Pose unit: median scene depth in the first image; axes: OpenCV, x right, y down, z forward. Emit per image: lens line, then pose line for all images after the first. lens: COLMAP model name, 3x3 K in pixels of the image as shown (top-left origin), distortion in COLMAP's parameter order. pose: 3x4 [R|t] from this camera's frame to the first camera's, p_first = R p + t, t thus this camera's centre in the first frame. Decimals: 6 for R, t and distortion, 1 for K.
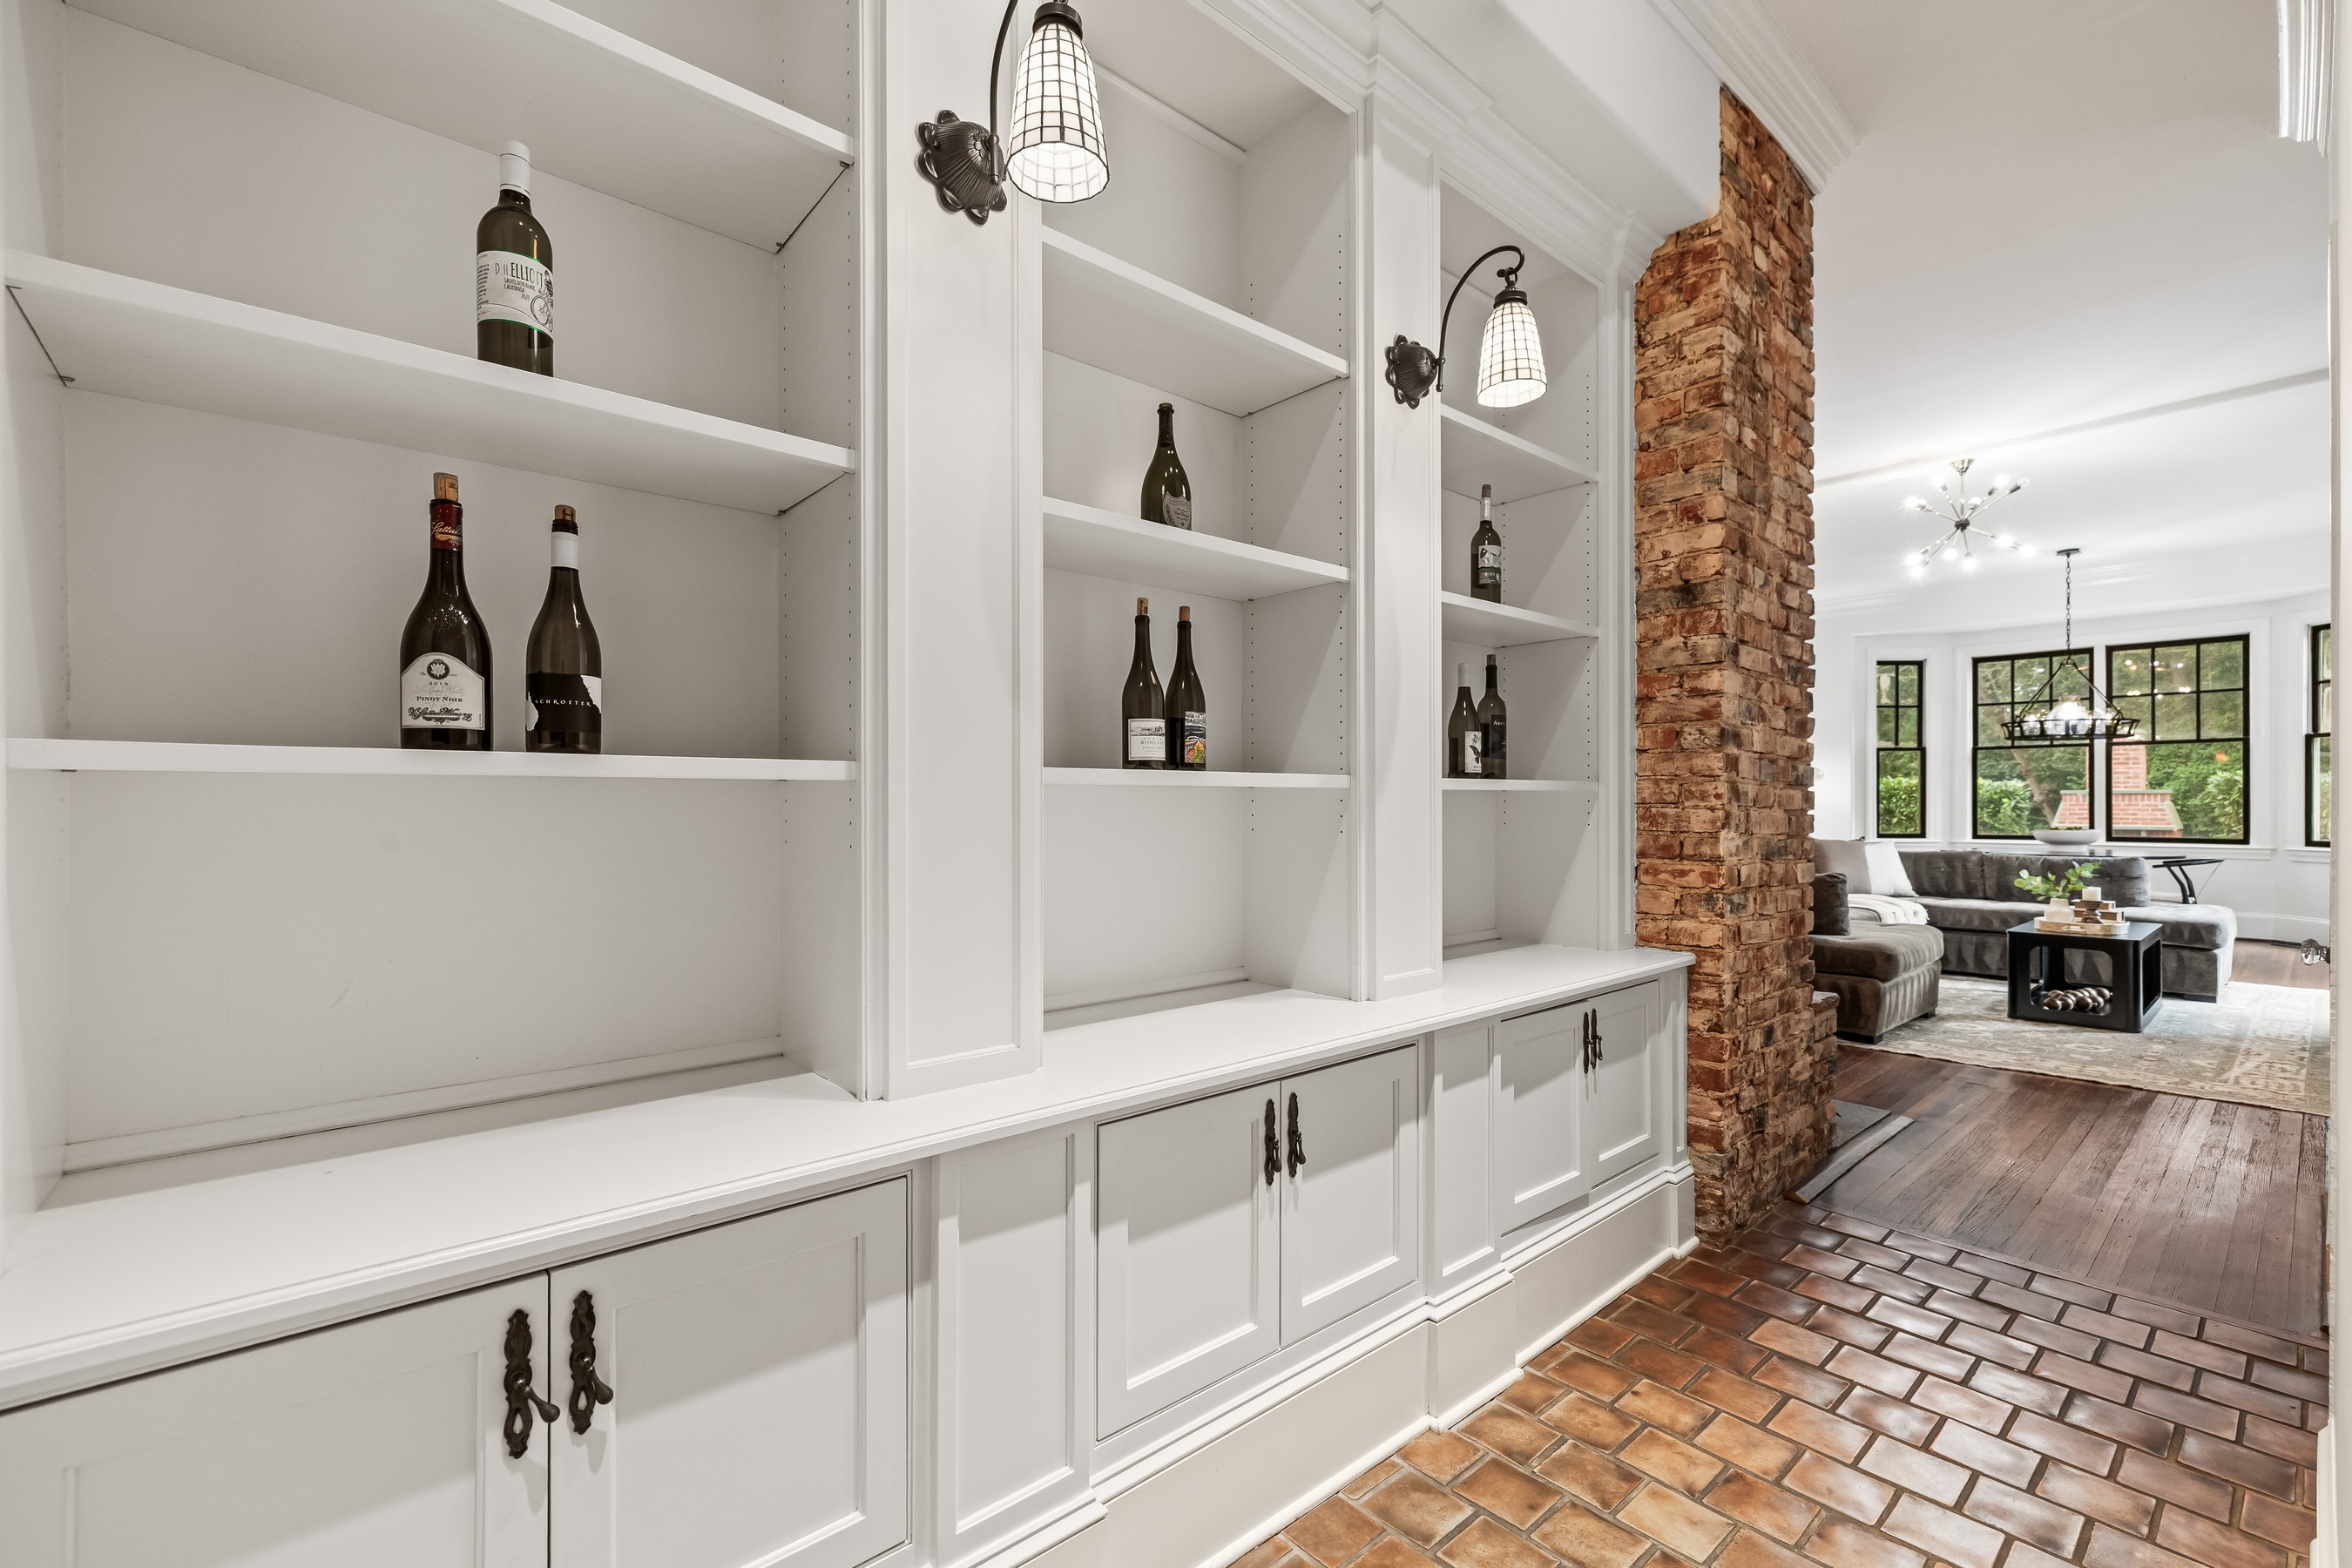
lens RADIAL K [[981.8, 0, 1177.0], [0, 981.8, 806.2], [0, 0, 1]] dist [-0.000349, -0.000366]
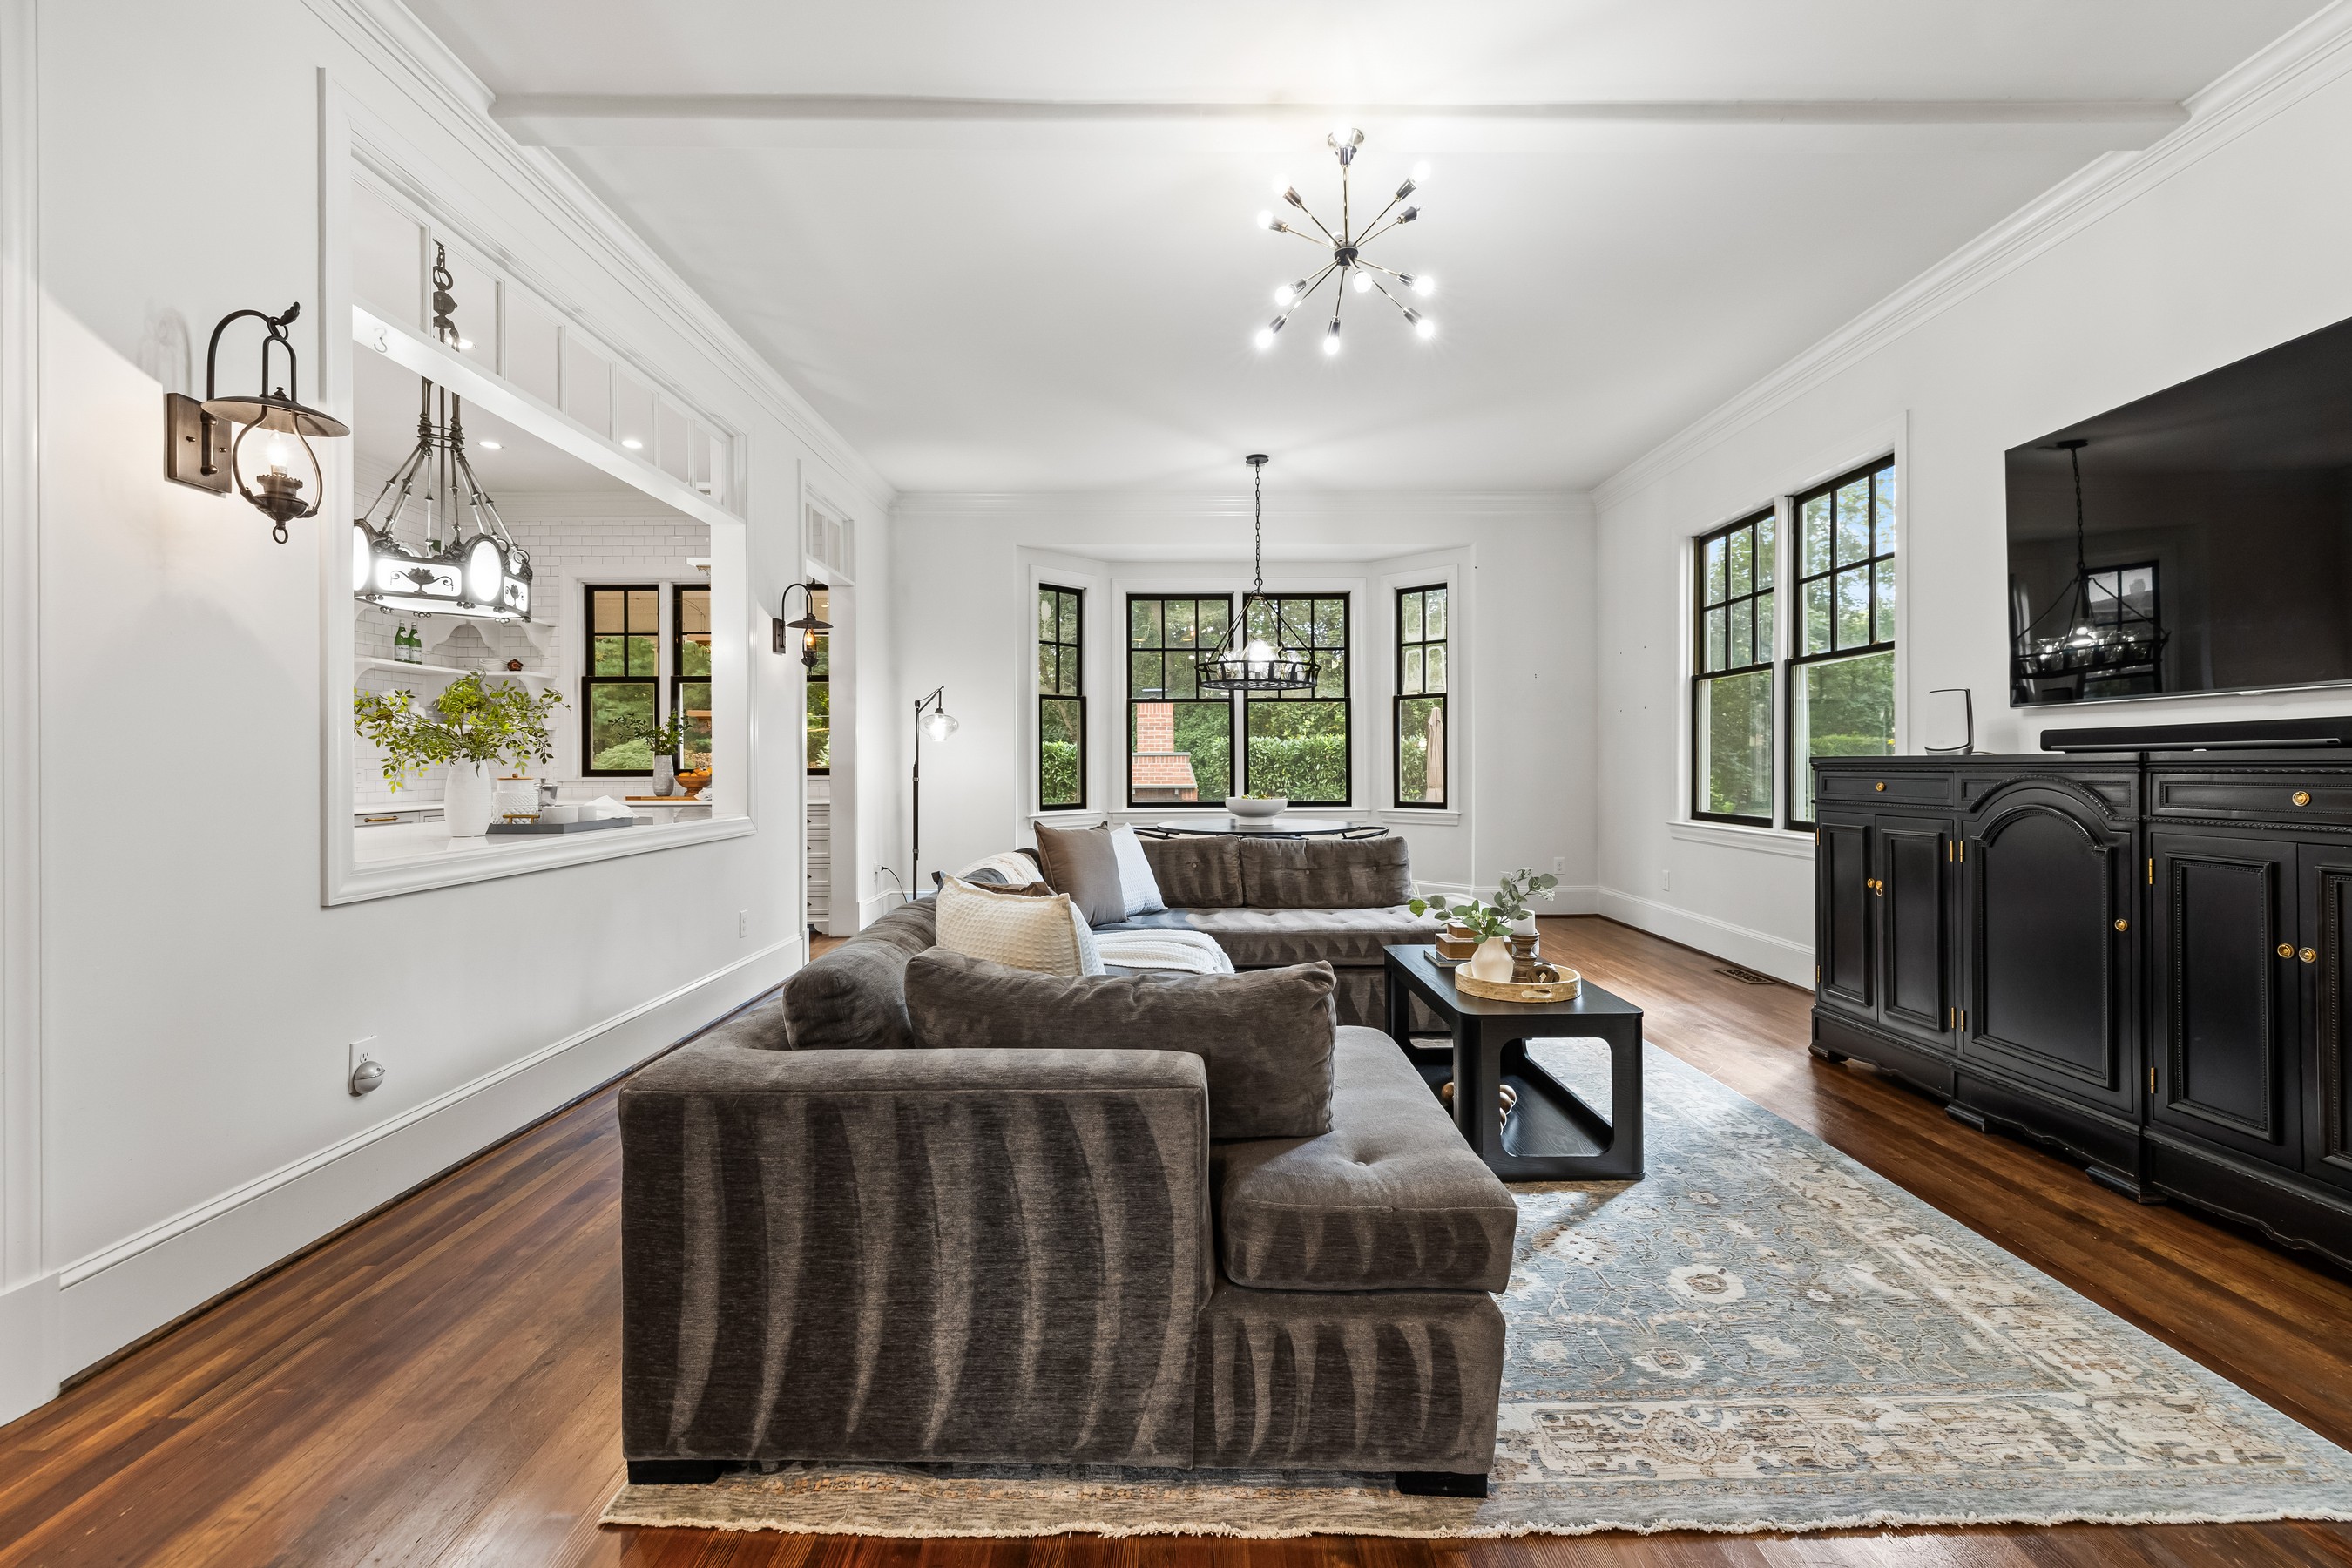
lens RADIAL K [[990.9, 0, 1172.9], [0, 990.9, 774.3], [0, 0, 1]] dist [0.001632, -0.000454]
pose [[0.648297, -0.012836, 0.761279, 0.225456], [0.009011, 0.999917, 0.009186, -0.004187], [-0.761334, 0.000905, 0.648359, 0.503567]]
